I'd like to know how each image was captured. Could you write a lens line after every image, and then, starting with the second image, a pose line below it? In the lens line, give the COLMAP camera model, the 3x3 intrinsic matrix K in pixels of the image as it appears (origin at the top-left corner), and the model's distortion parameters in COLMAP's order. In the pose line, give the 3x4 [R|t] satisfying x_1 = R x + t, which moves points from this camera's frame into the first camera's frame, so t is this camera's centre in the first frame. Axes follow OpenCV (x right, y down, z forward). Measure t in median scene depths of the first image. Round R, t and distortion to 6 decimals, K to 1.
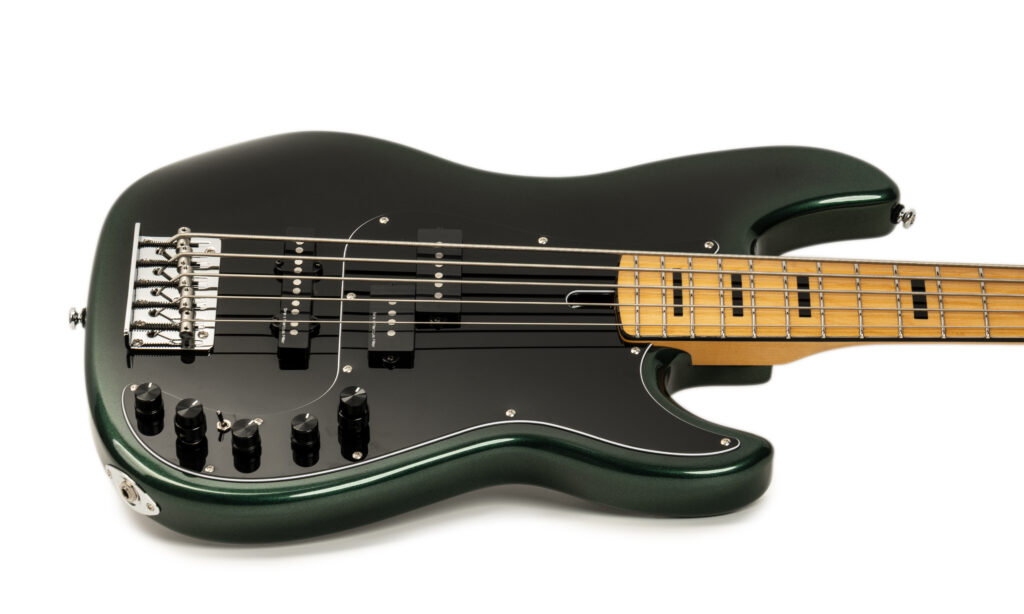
lens RADIAL K [[3731.2, 0, 512.1], [0, 3731.2, 302.7], [0, 0, 1]] dist [0.207175, 0.000000]
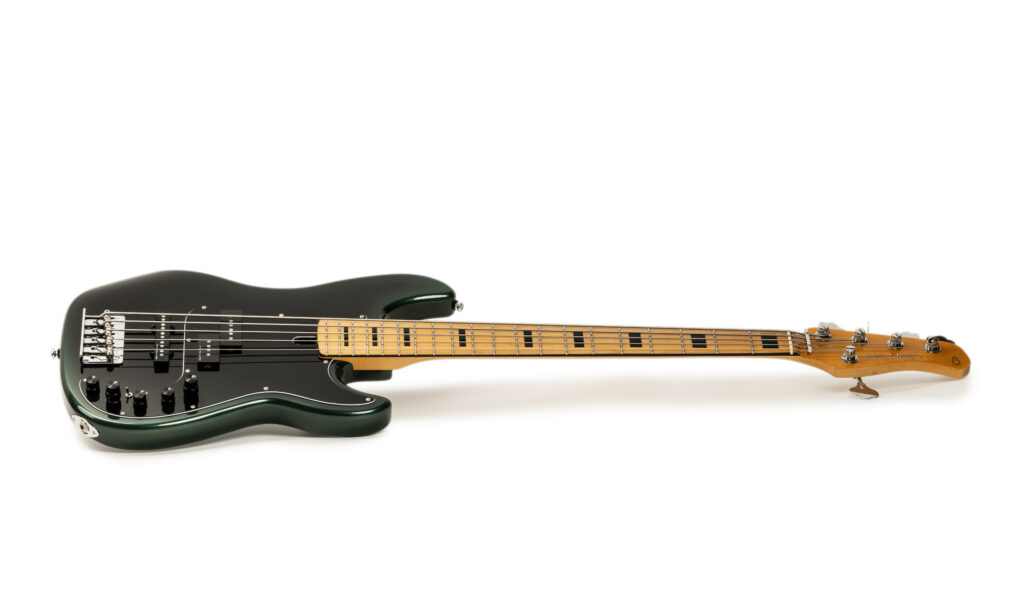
lens RADIAL K [[3731.2, 0, 502.7], [0, 3731.2, 306.2], [0, 0, 1]] dist [0.207175, 0.000000]
pose [[0.998473, -0.015971, 0.052885, 0.021777], [0.023513, 0.989121, -0.145216, 0.286973], [-0.049991, 0.146238, 0.987986, -1.069867]]
